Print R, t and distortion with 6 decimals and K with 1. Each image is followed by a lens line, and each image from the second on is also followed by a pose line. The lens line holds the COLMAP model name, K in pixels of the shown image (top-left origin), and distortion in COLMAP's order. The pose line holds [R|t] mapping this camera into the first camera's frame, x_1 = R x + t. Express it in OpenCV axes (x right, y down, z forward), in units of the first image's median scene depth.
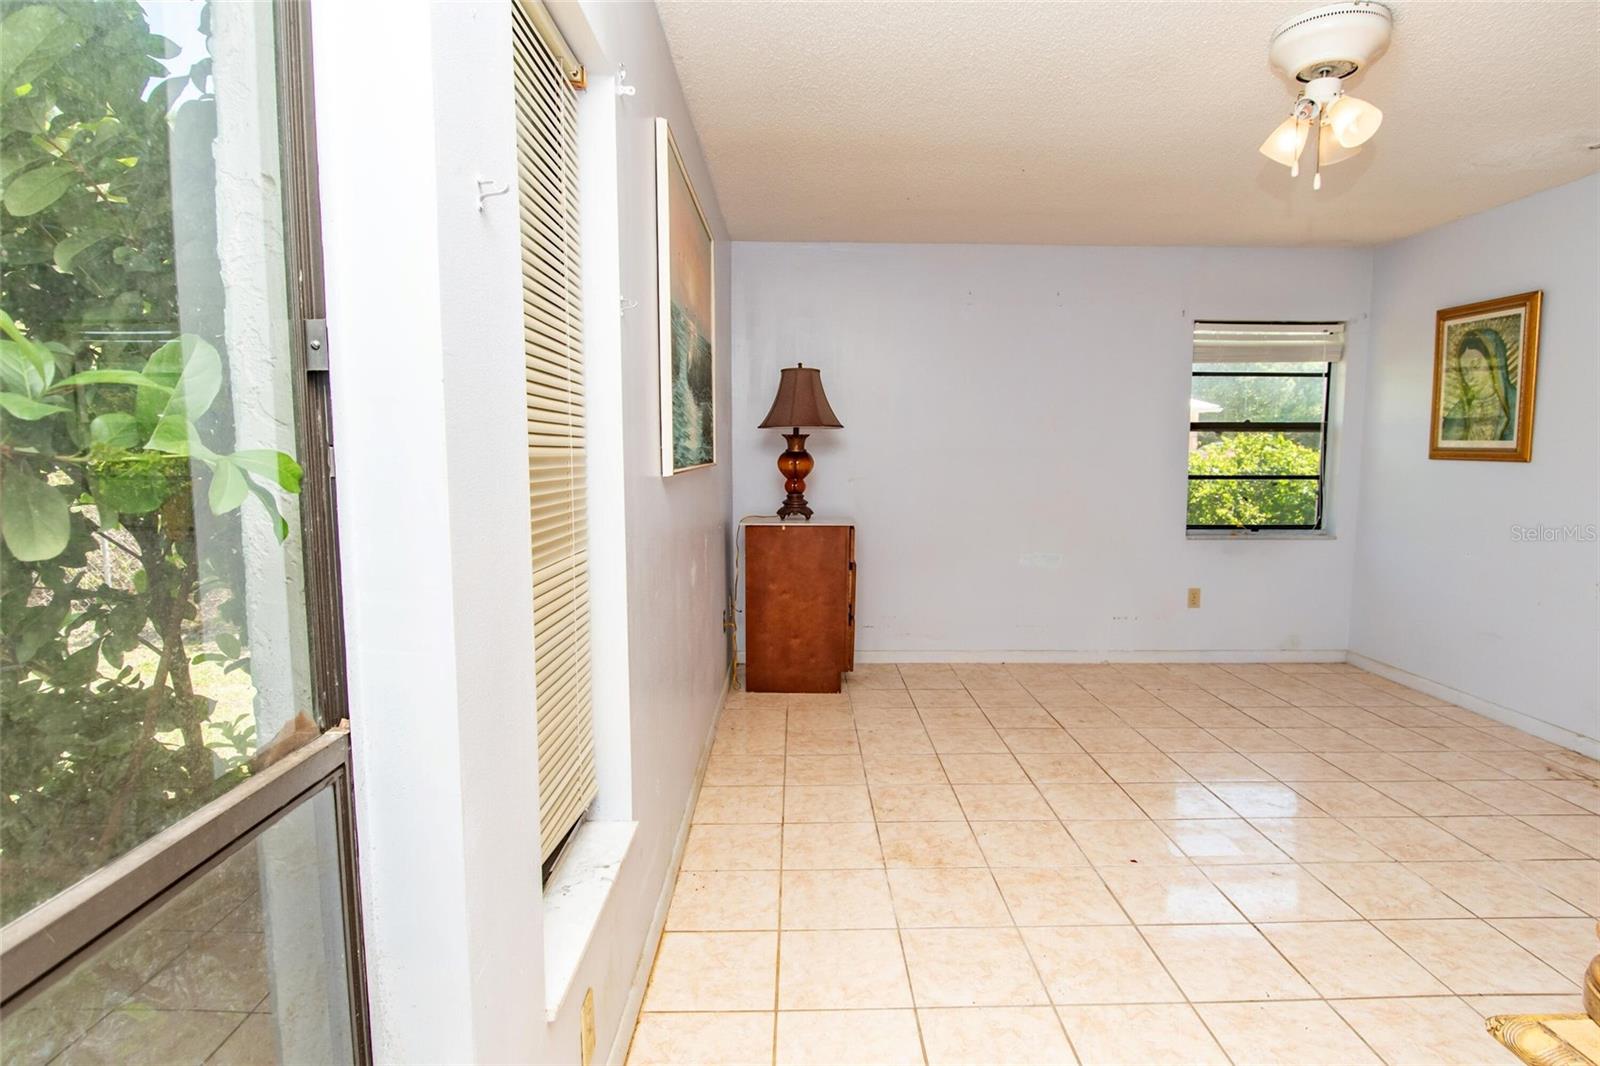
lens RADIAL K [[838.3, 0, 816.5], [0, 838.3, 527.6], [0, 0, 1]] dist [0.006915, -0.020736]
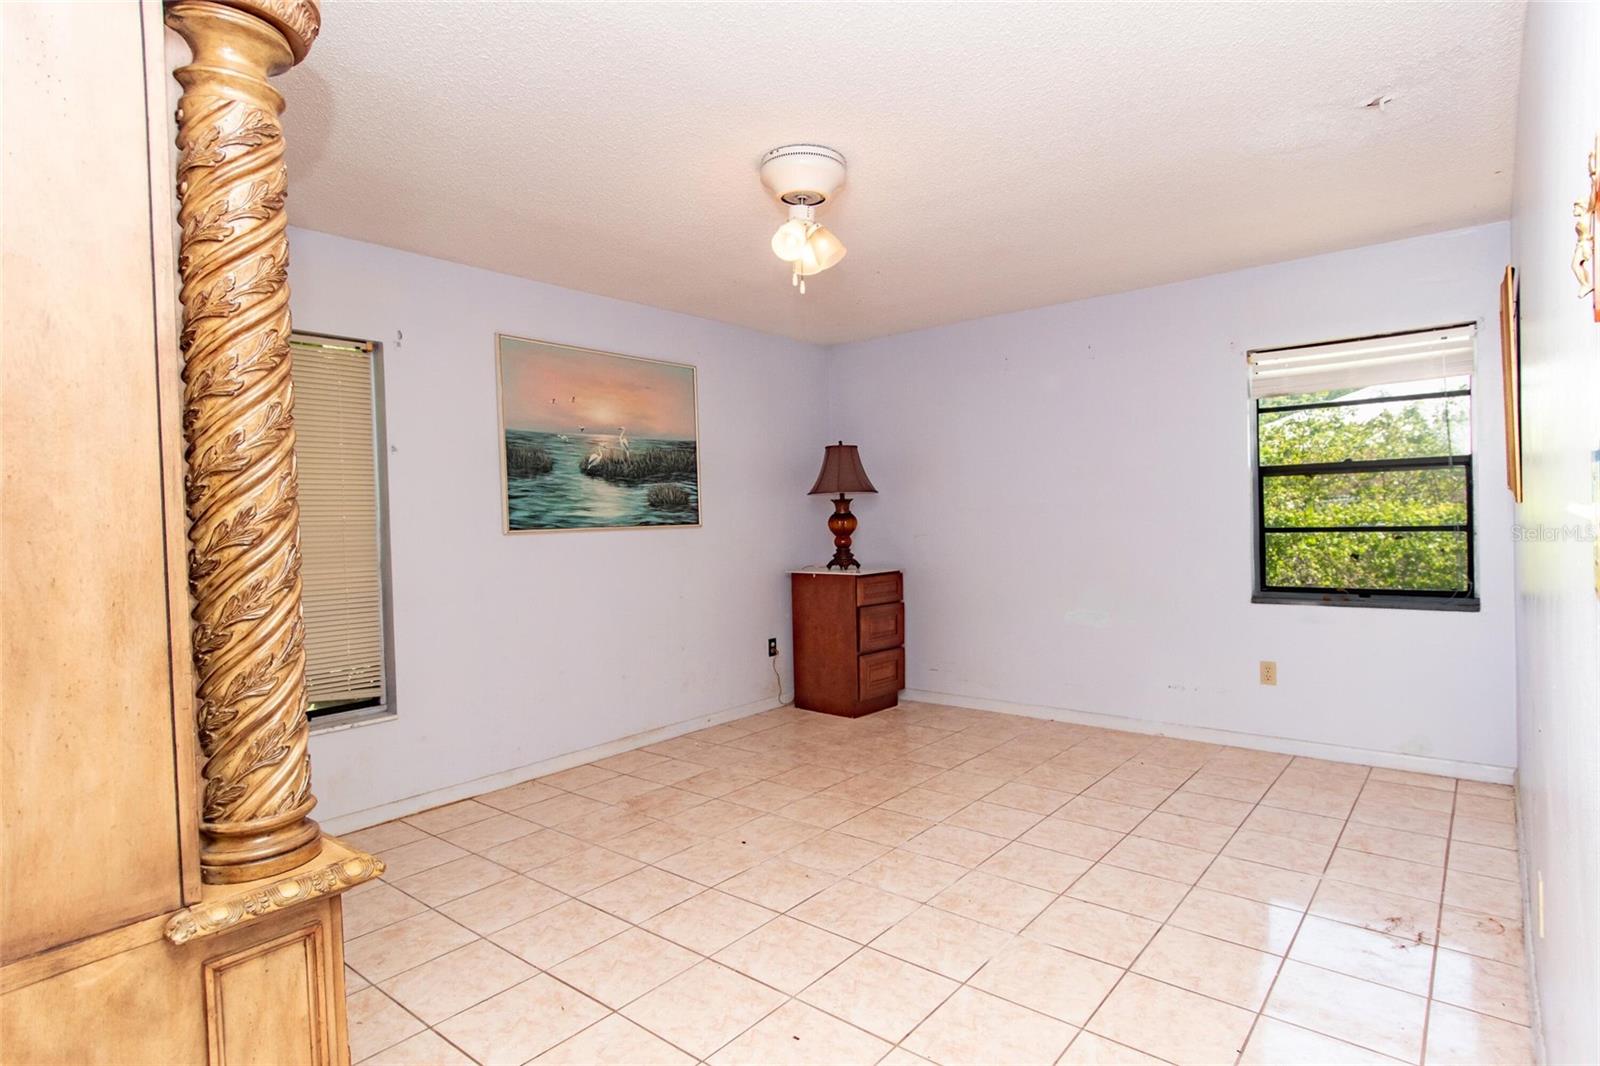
lens RADIAL K [[831.7, 0, 800.1], [0, 831.7, 528.4], [0, 0, 1]] dist [0.003970, -0.000121]
pose [[0.757357, -0.014038, -0.652850, 0.715341], [-0.031444, 0.997825, -0.057933, 0.002449], [0.652243, 0.064405, 0.755269, 0.056444]]
